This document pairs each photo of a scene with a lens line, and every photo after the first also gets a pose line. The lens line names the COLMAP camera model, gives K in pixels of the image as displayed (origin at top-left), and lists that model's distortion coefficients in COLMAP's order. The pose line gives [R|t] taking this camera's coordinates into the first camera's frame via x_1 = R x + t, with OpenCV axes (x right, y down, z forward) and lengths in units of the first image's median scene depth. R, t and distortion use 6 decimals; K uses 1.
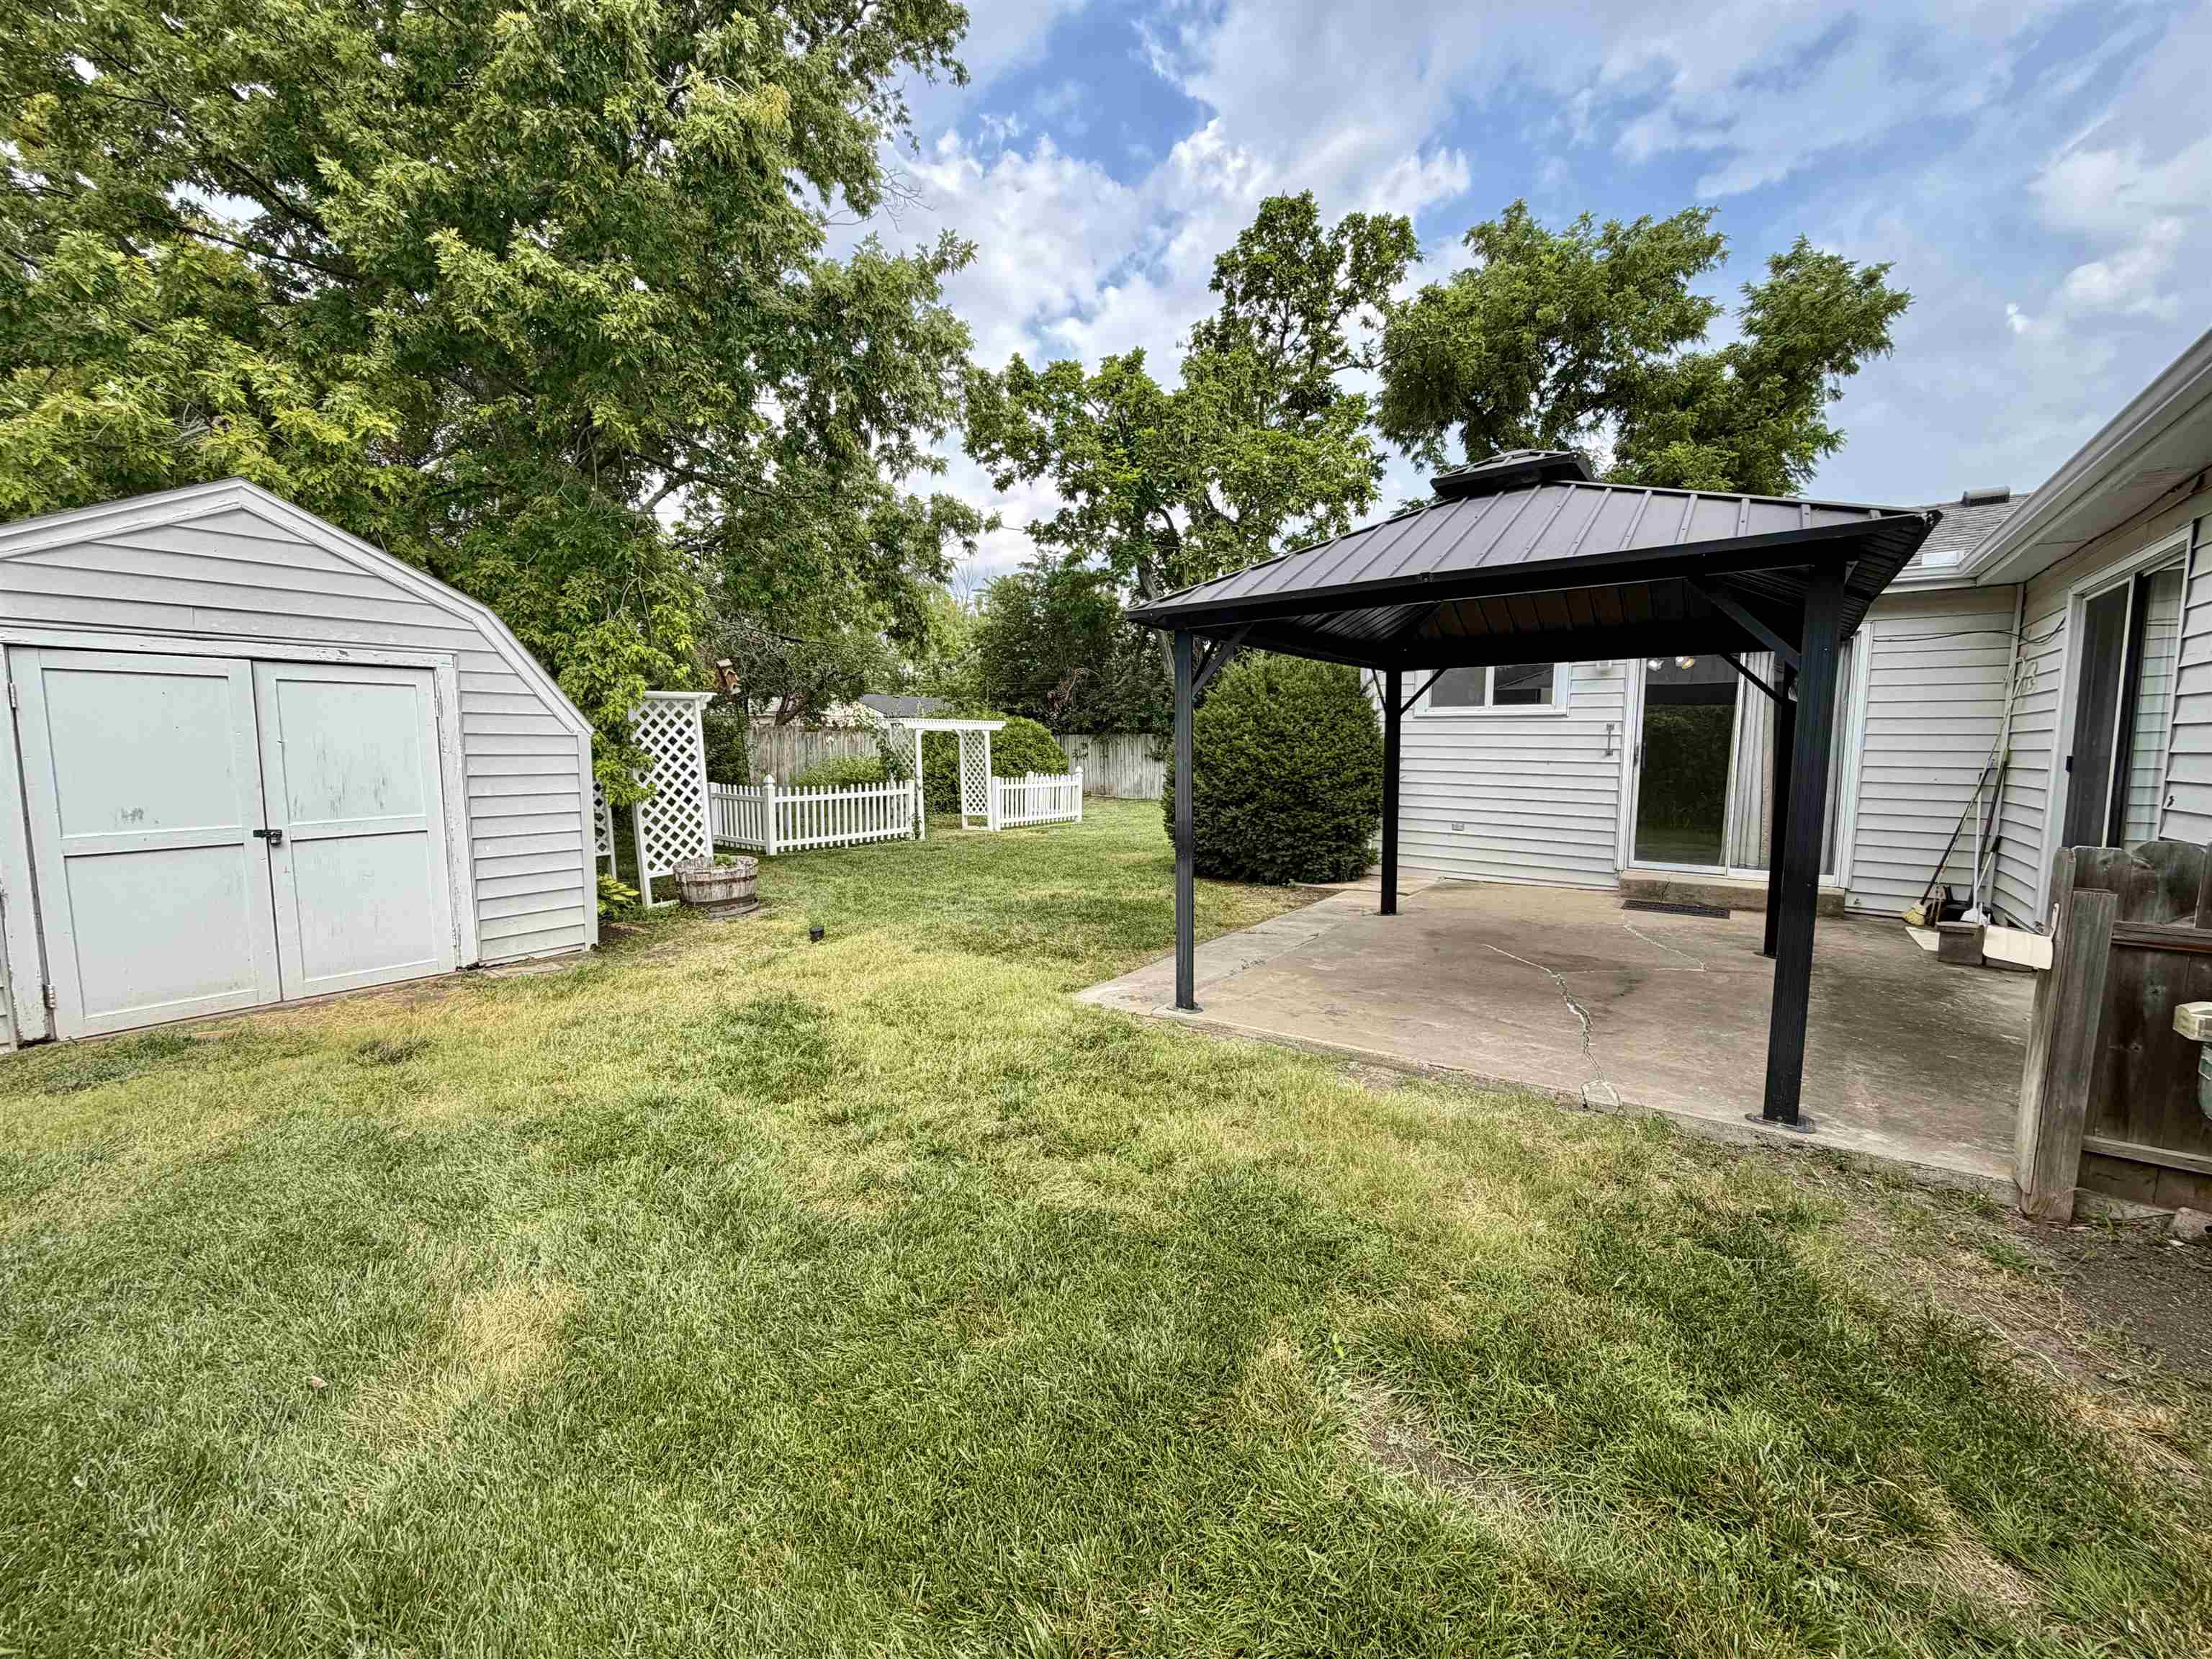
lens RADIAL K [[881.8, 0, 1108.0], [0, 881.8, 830.5], [0, 0, 1]] dist [0.001377, 0.000121]
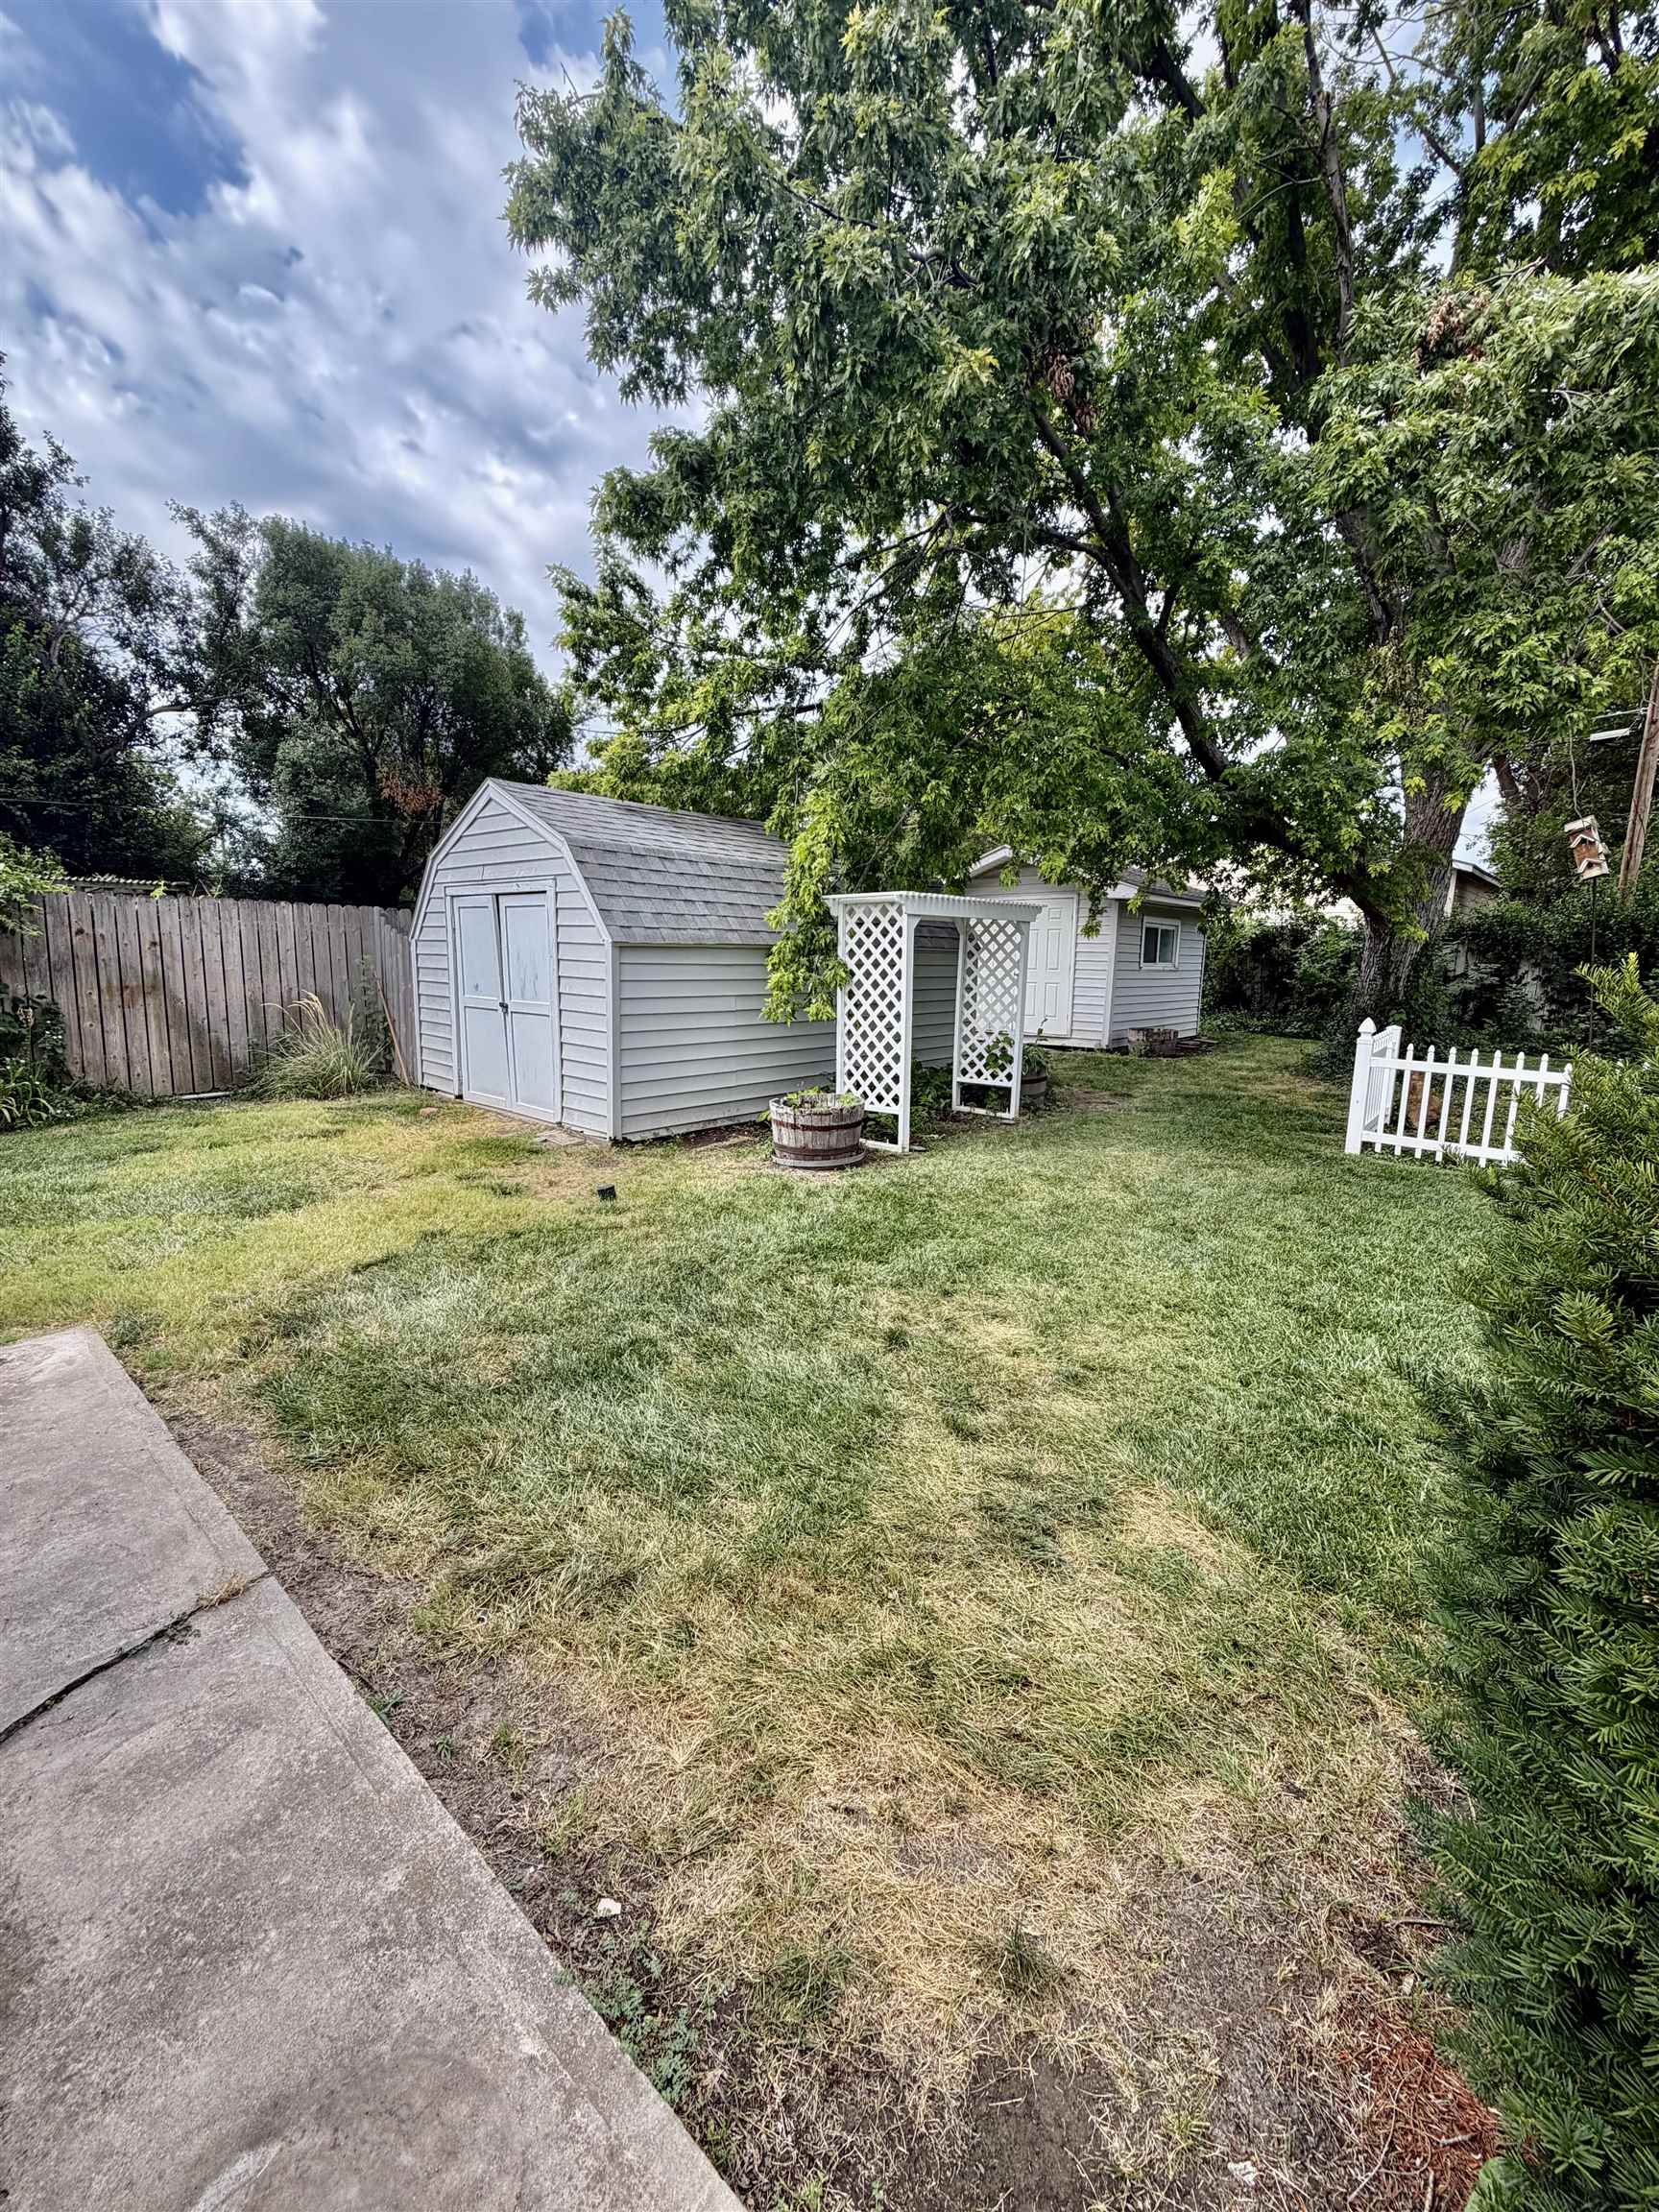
lens RADIAL K [[881.8, 0, 831.9], [0, 881.8, 1093.5], [0, 0, 1]] dist [0.001377, 0.000121]
pose [[-0.078799, 0.154296, -0.984877, 0.353020], [-0.119810, 0.979323, 0.163011, -0.103346], [0.989665, 0.130843, -0.058683, 1.029556]]
